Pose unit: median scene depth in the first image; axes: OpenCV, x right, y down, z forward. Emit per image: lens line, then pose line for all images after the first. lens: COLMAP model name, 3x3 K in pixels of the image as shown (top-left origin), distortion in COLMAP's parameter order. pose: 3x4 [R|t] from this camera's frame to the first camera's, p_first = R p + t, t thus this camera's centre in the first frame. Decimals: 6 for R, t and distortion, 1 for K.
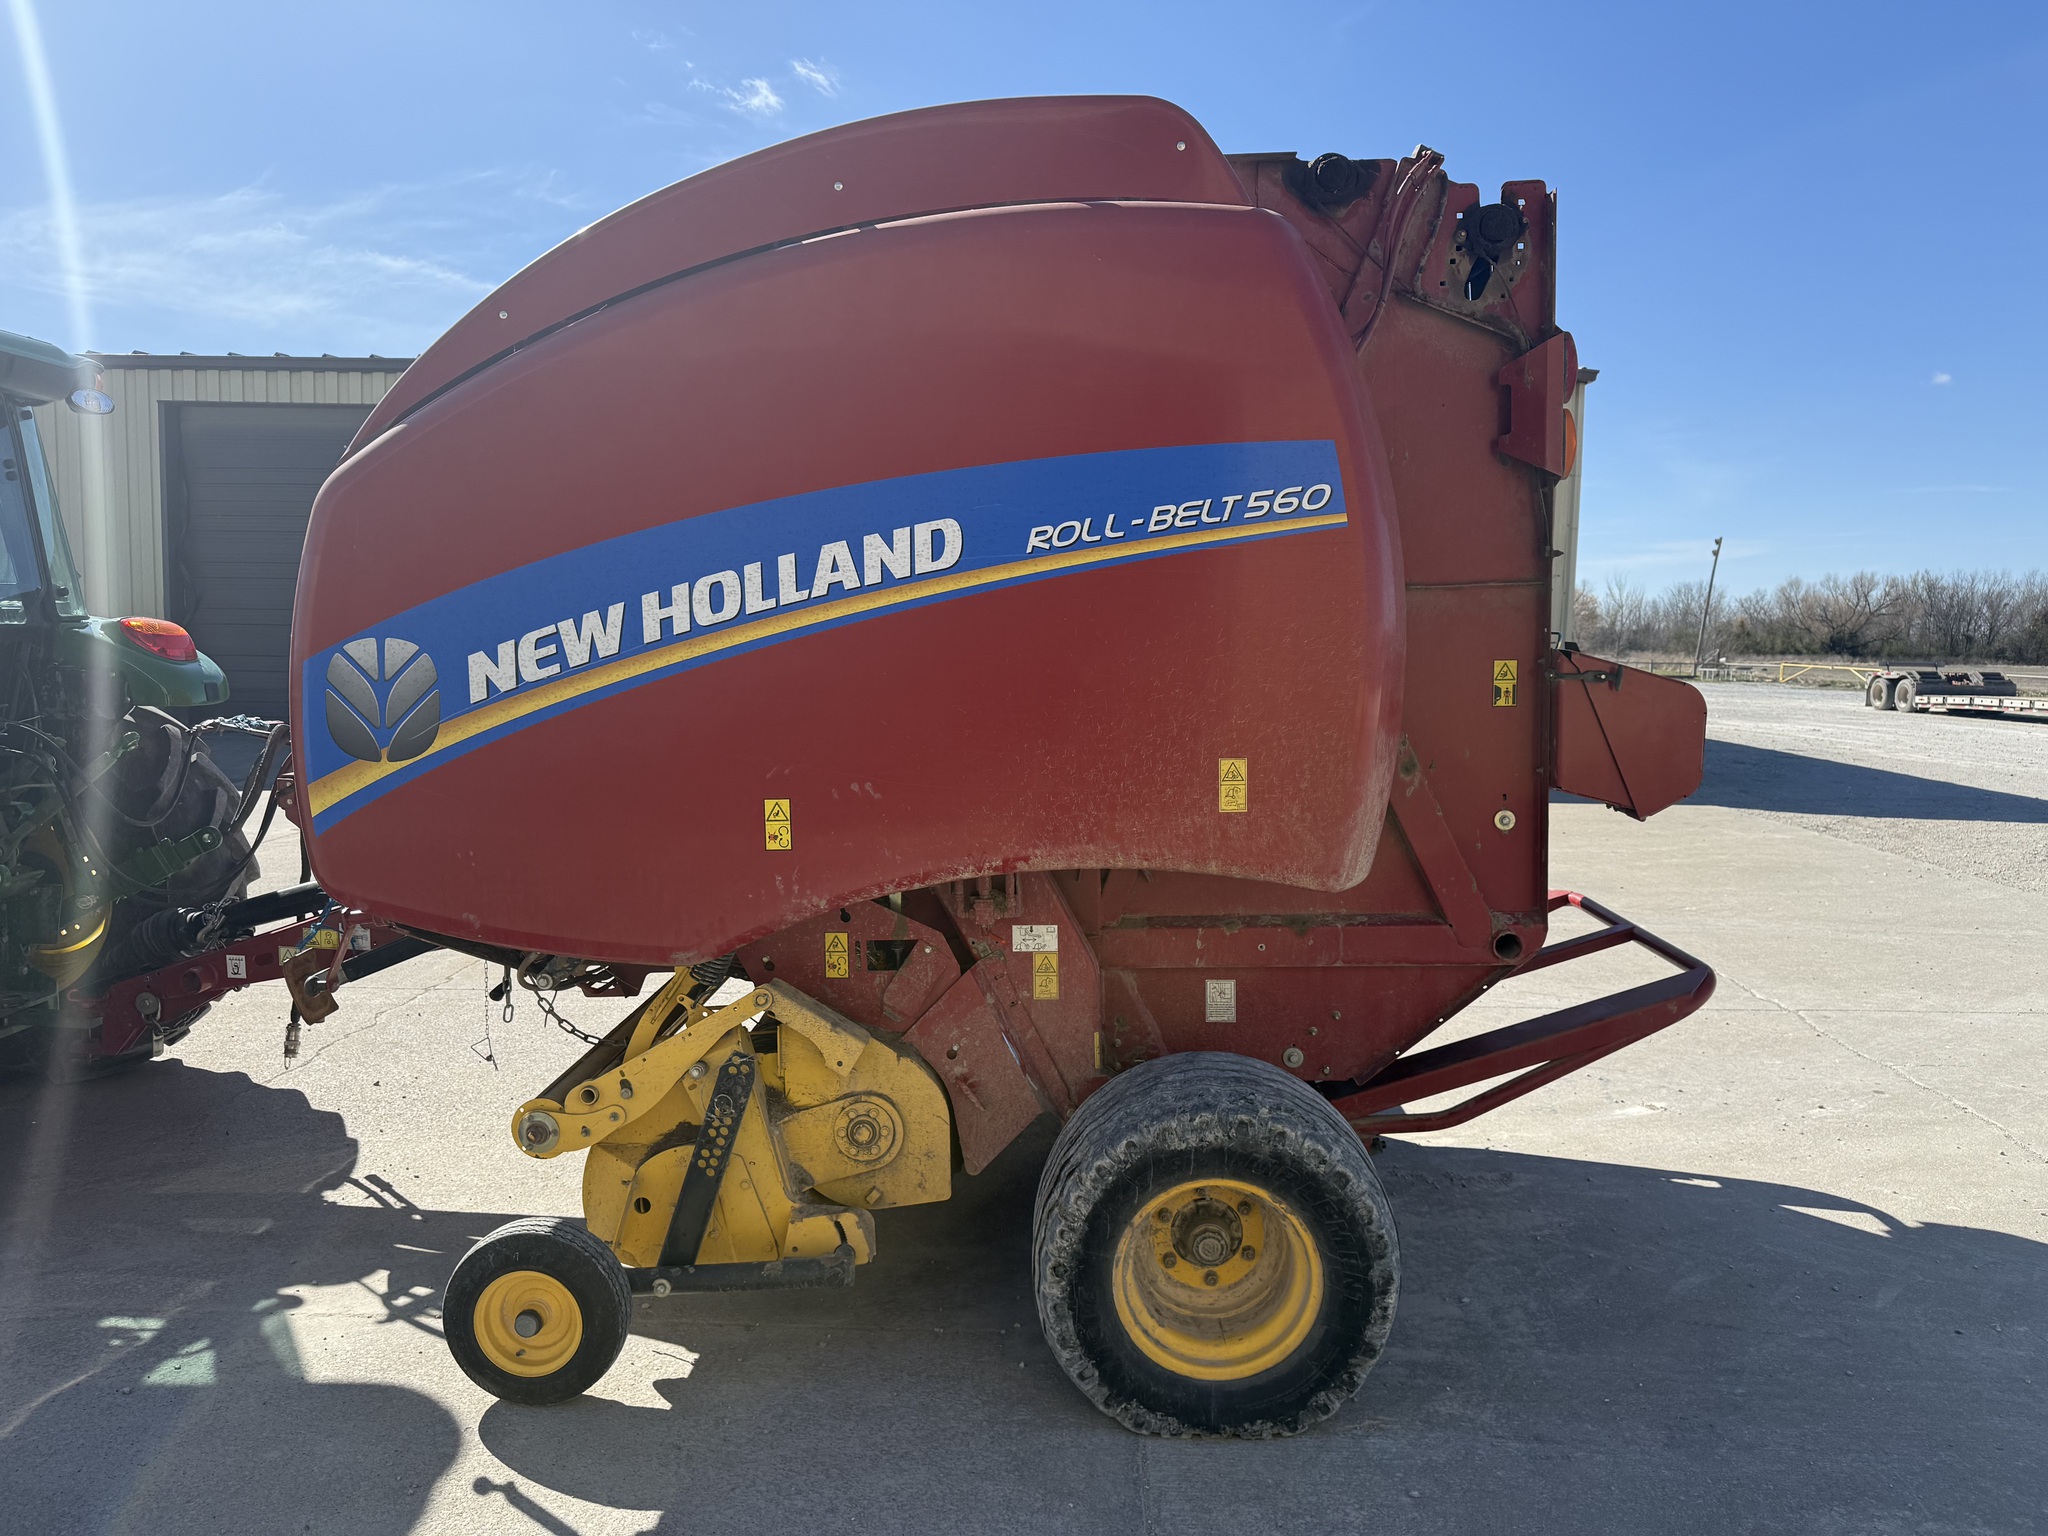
lens RADIAL K [[1421.4, 0, 1043.9], [0, 1421.4, 757.0], [0, 0, 1]] dist [0.157861, -0.258200]
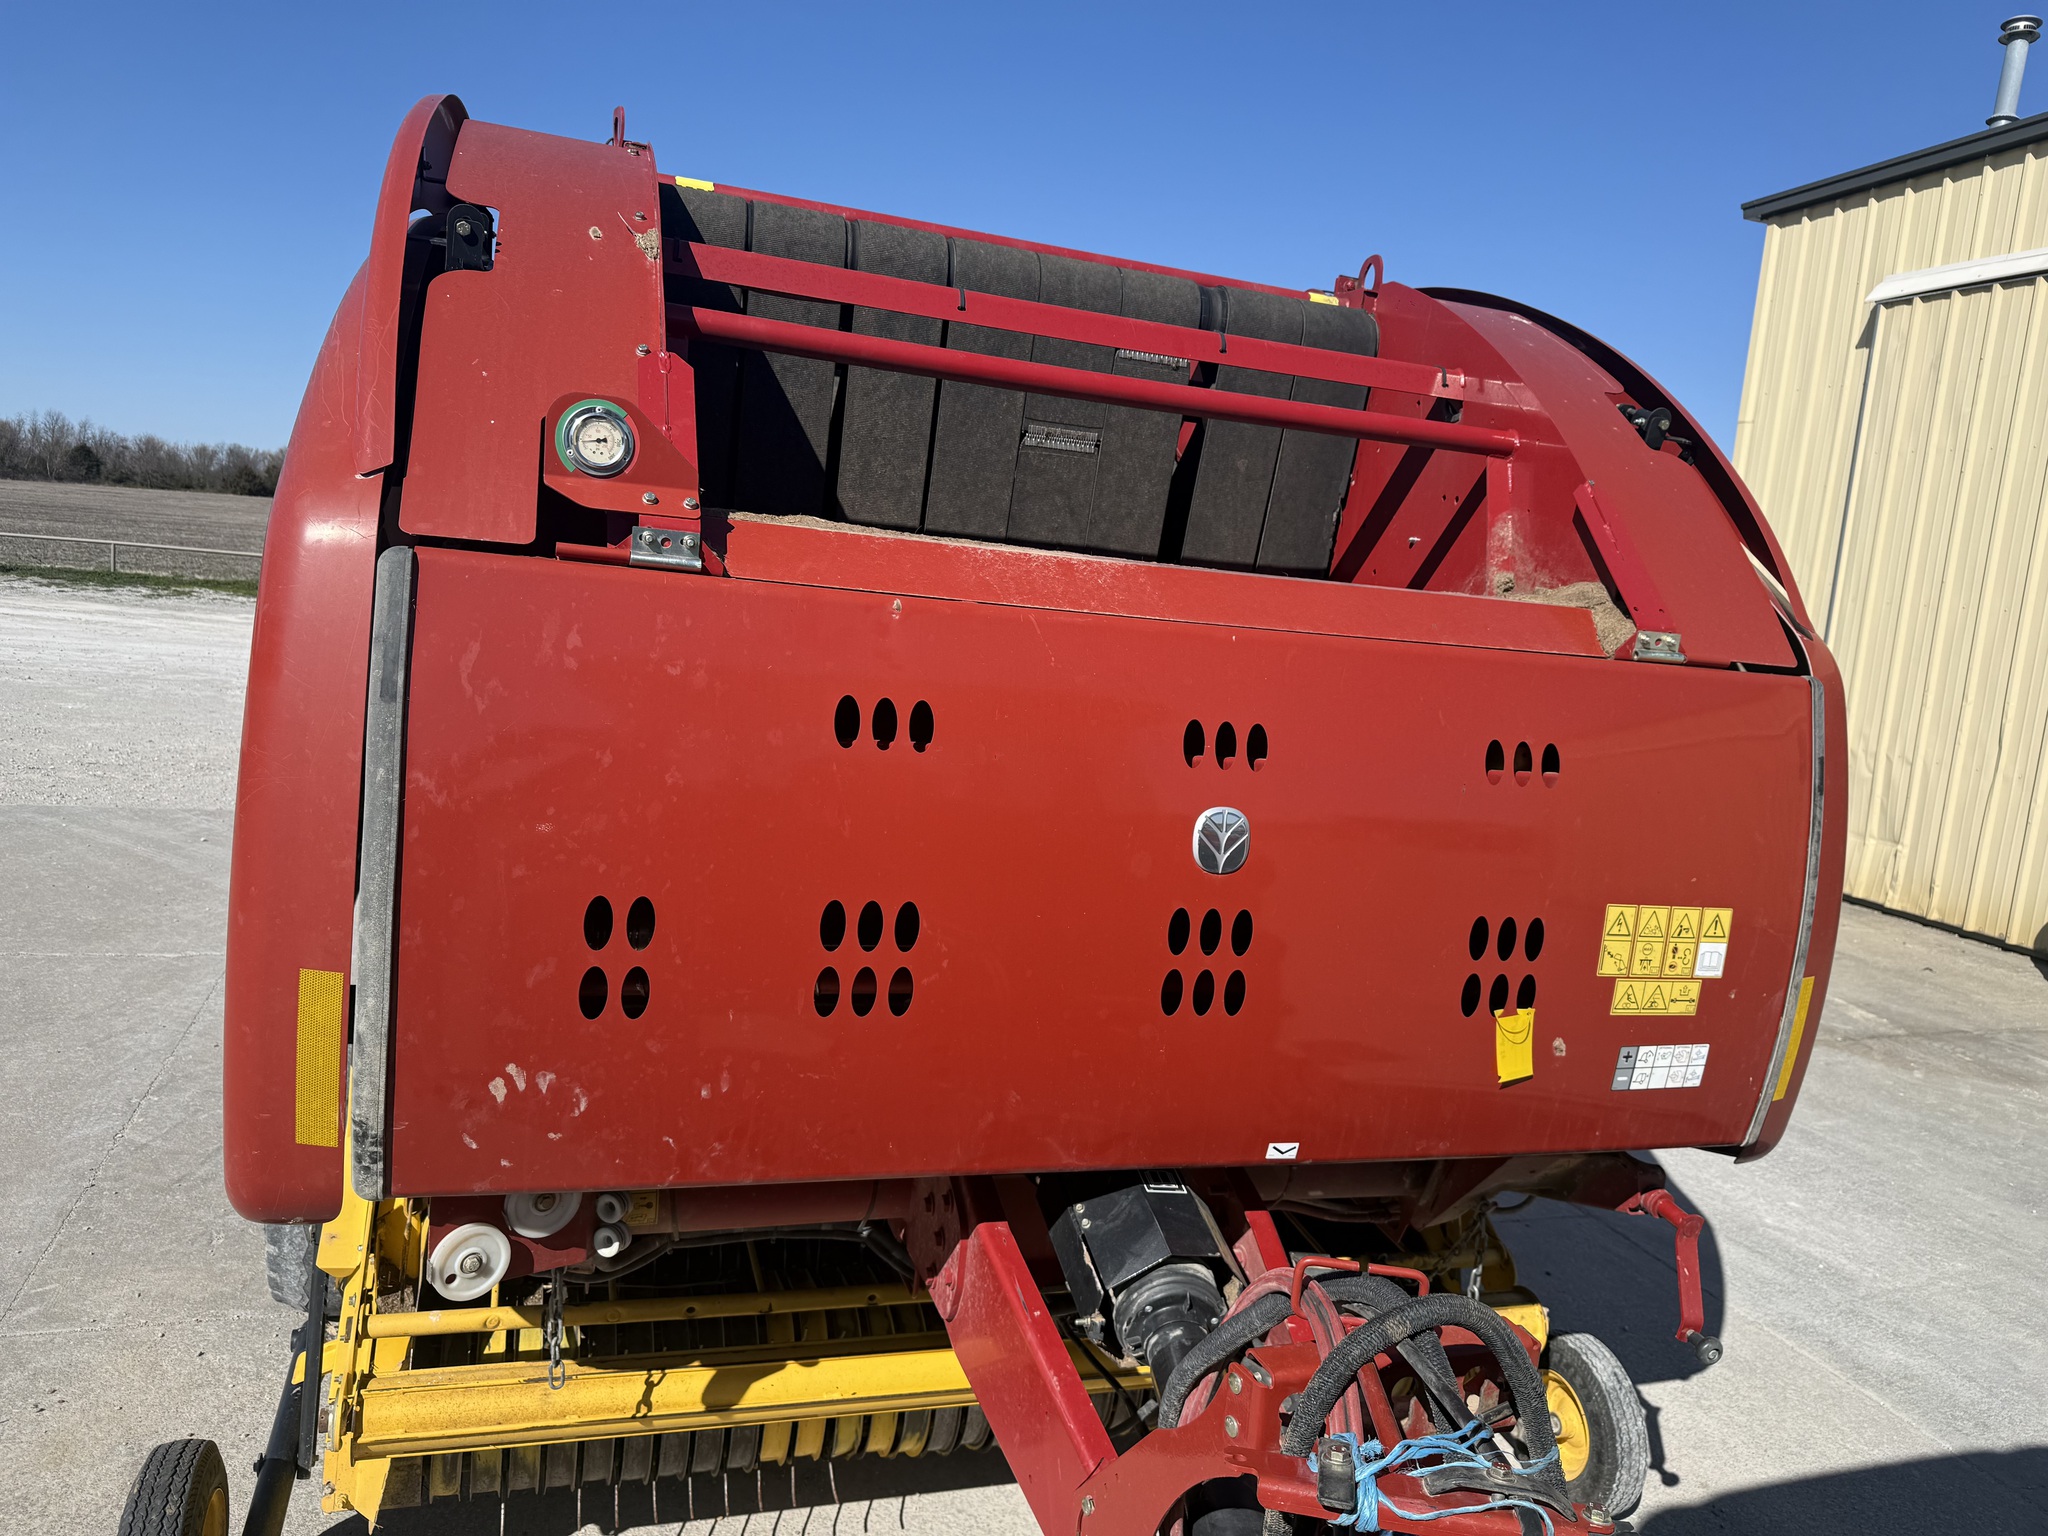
lens RADIAL K [[1410.2, 0, 1044.2], [0, 1410.2, 764.3], [0, 0, 1]] dist [0.136862, -0.218935]
pose [[-0.348596, -0.176361, 0.920531, -1.091429], [-0.015396, 0.983083, 0.182514, -0.272716], [-0.937147, 0.049451, -0.345414, 1.698524]]
